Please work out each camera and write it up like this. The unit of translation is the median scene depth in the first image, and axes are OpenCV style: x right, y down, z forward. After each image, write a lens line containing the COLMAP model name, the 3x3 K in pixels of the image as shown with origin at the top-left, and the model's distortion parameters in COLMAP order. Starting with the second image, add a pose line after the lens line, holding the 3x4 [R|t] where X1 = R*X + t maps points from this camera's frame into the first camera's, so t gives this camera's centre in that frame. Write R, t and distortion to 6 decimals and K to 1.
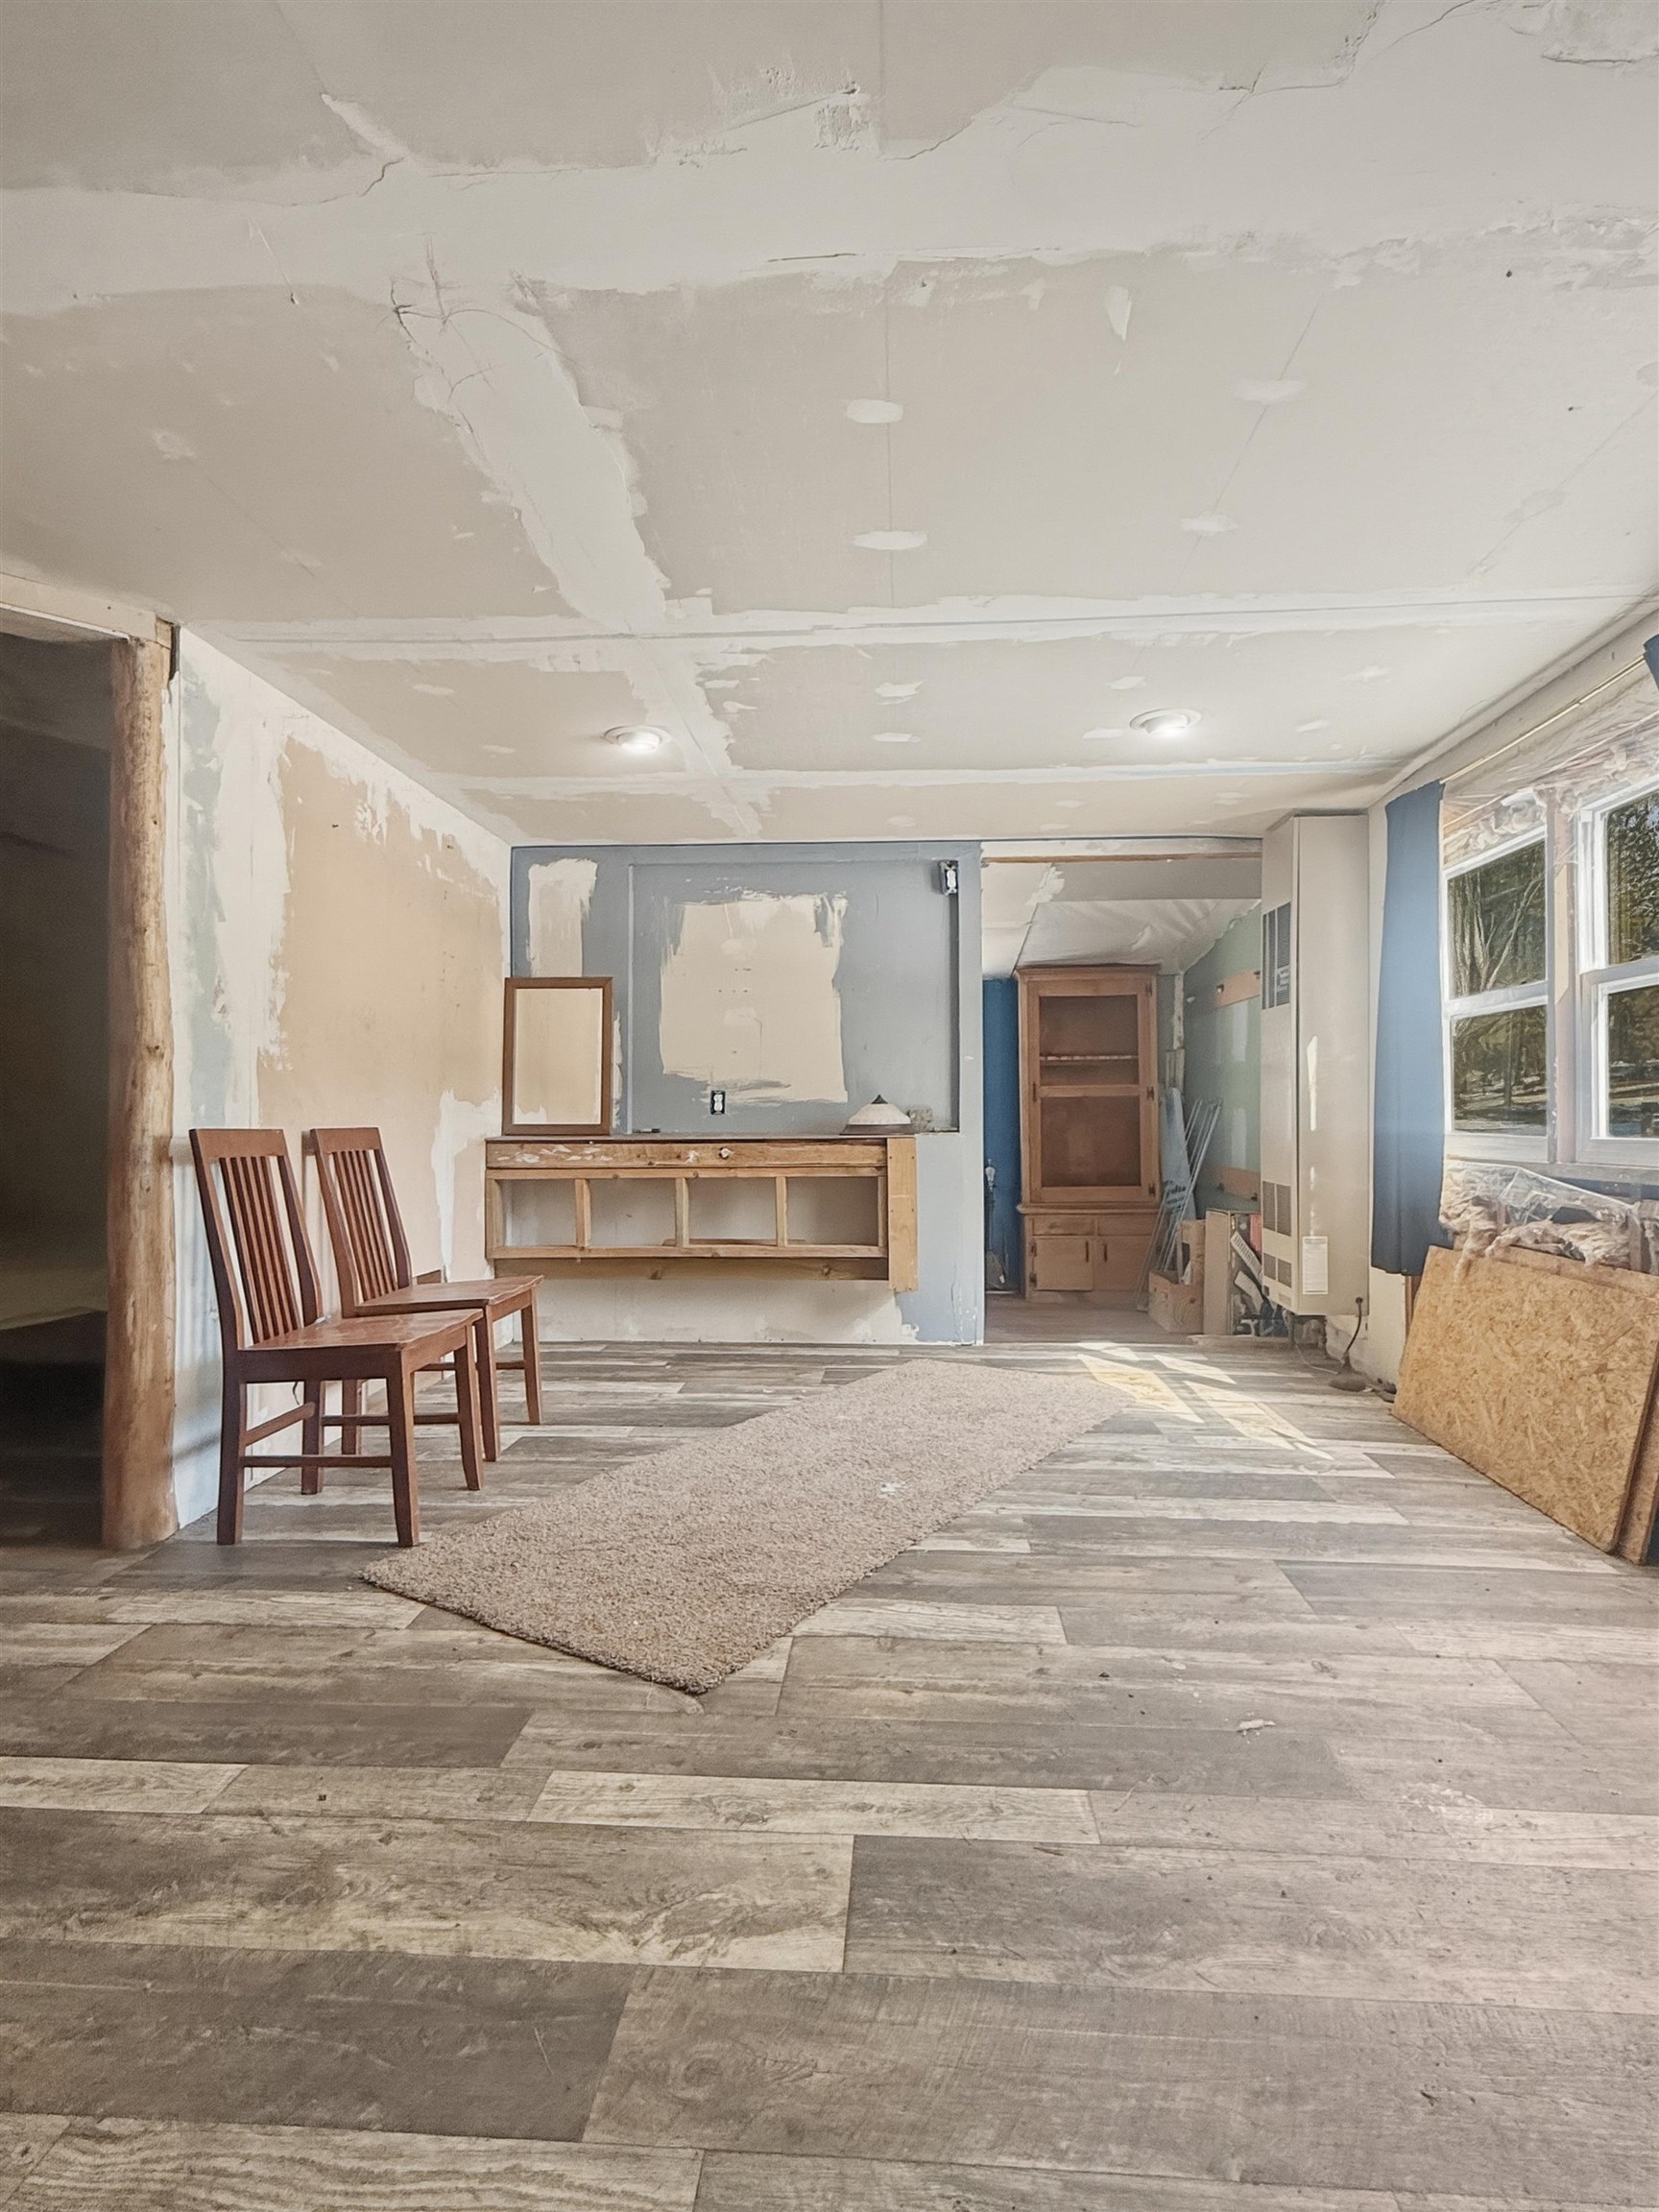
lens RADIAL K [[1207.3, 0, 819.2], [0, 1207.3, 1017.6], [0, 0, 1]] dist [0.000310, 0.002893]
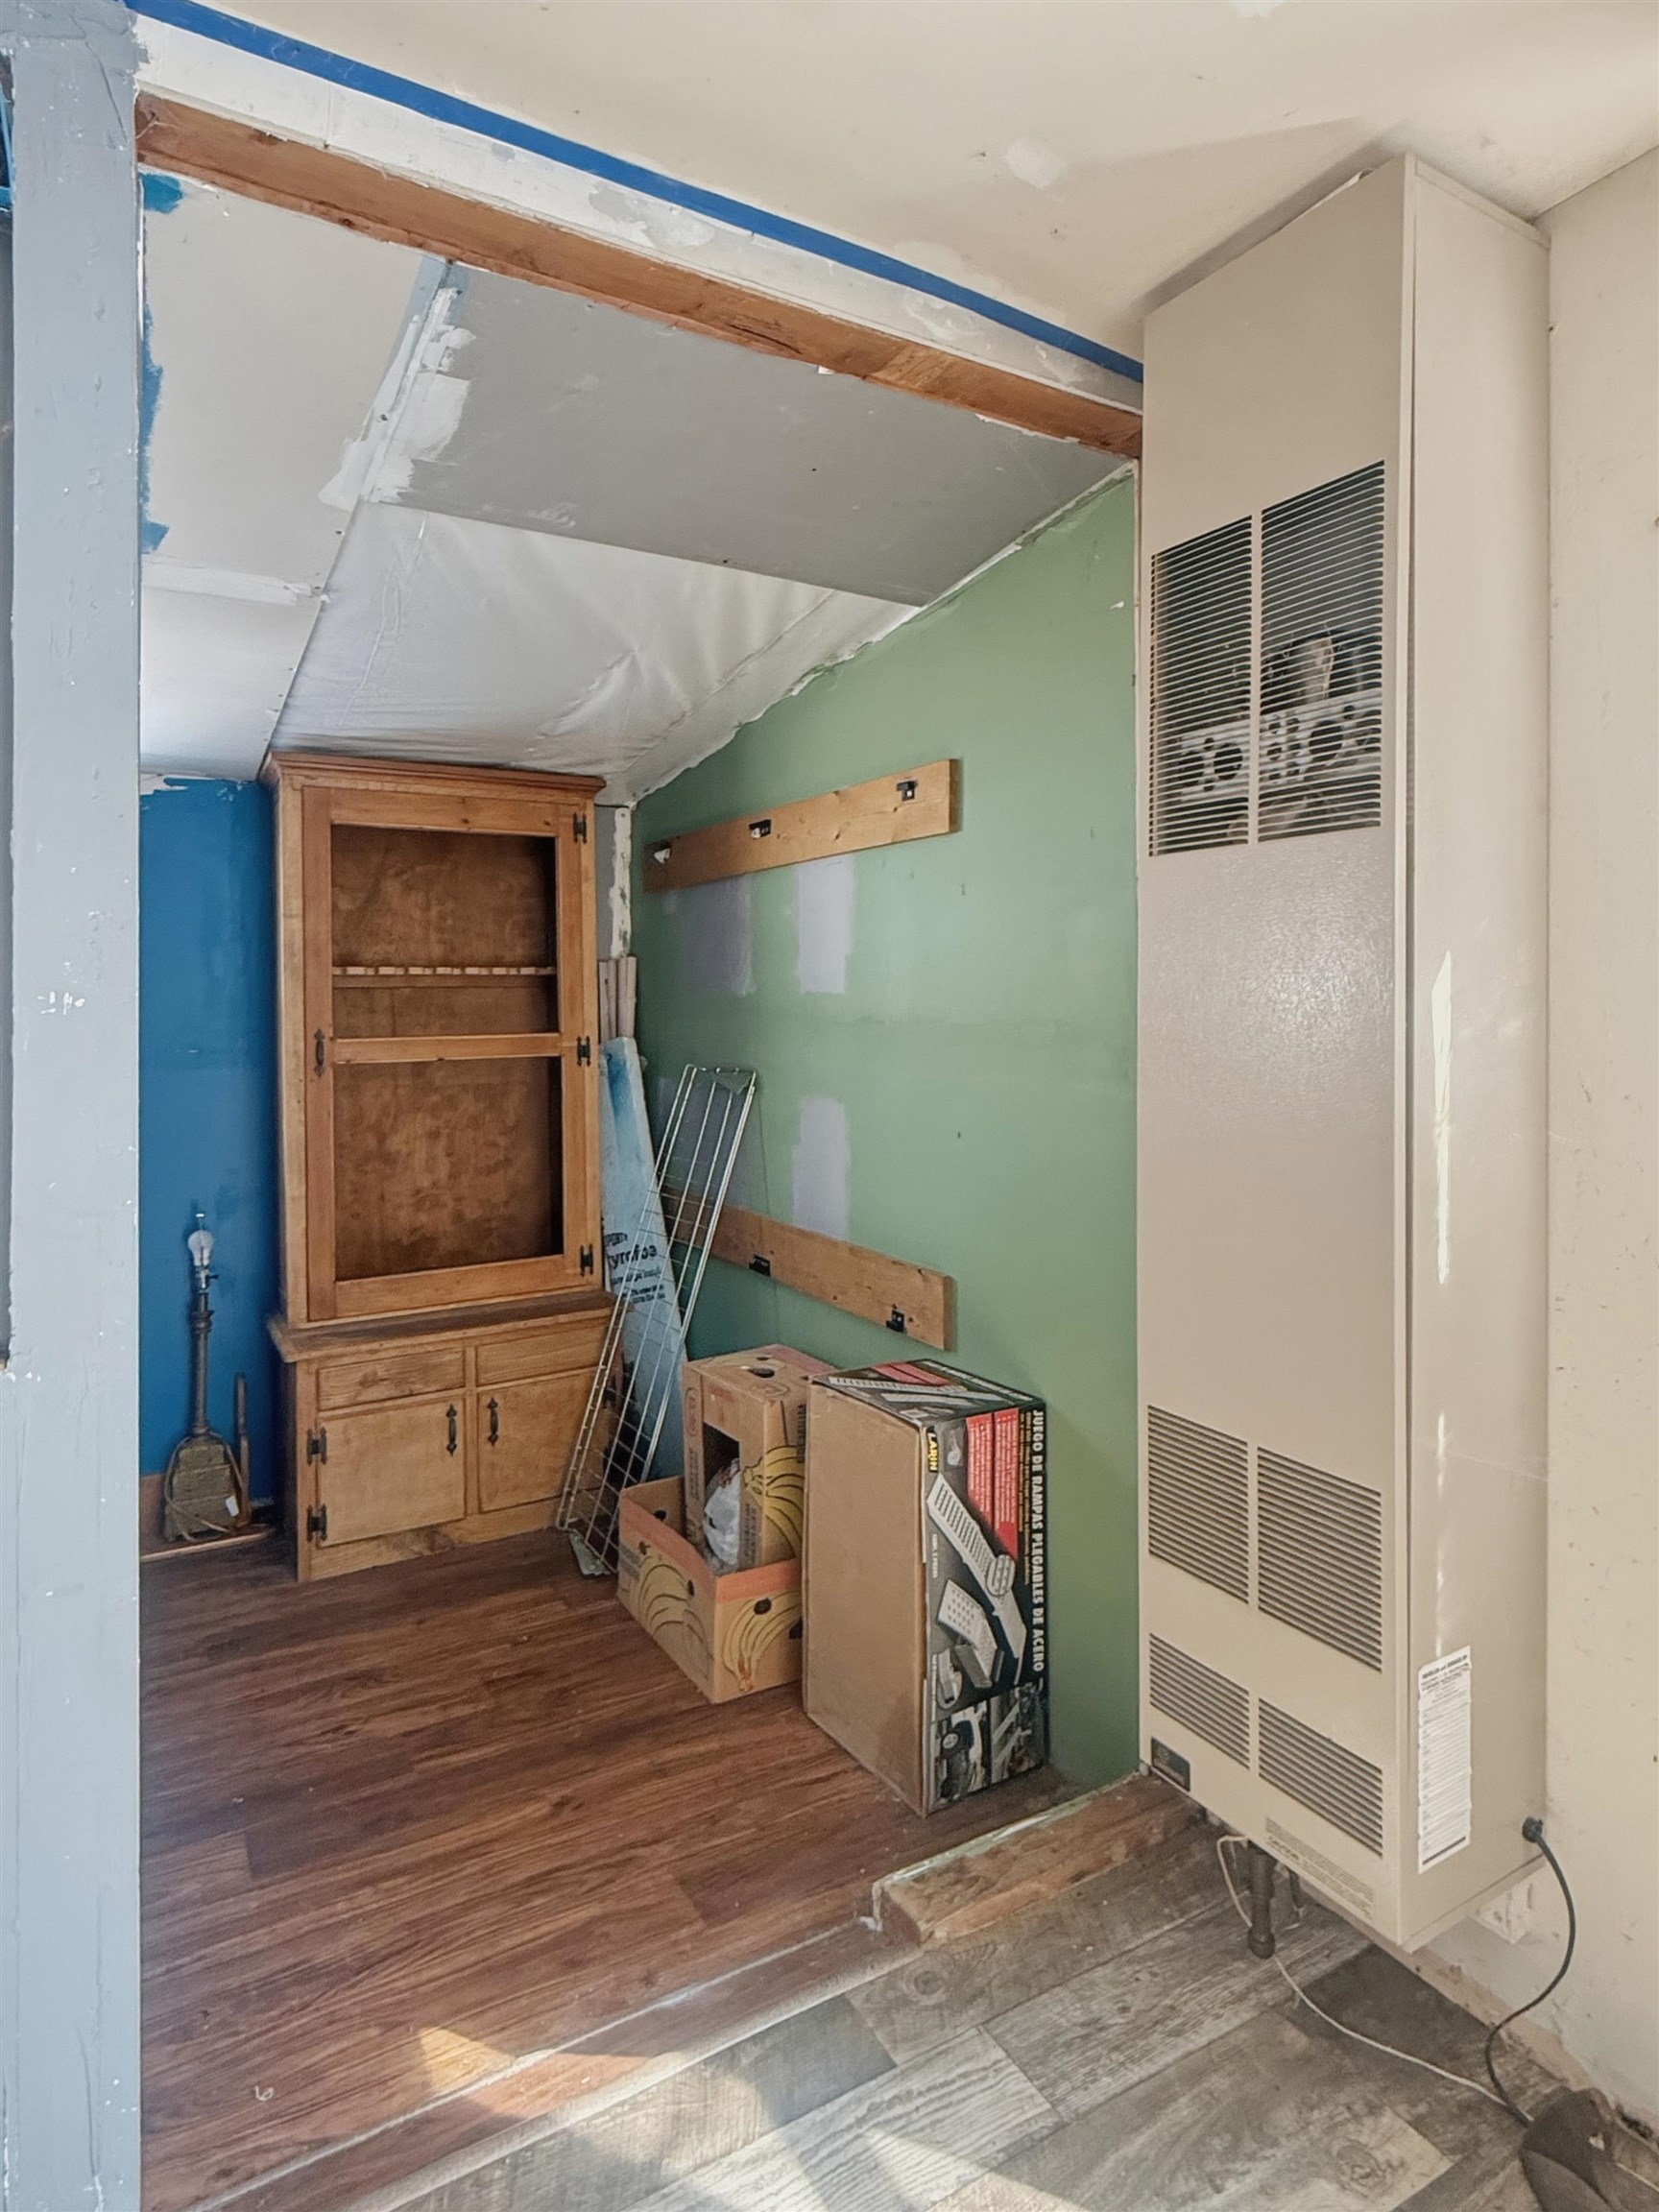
lens RADIAL K [[1207.3, 0, 819.2], [0, 1207.3, 1017.6], [0, 0, 1]] dist [0.000310, 0.002893]
pose [[0.824286, -0.009636, 0.566091, 0.087999], [-0.040603, 0.996275, 0.076080, 0.011006], [-0.564715, -0.085696, 0.820825, 0.582986]]
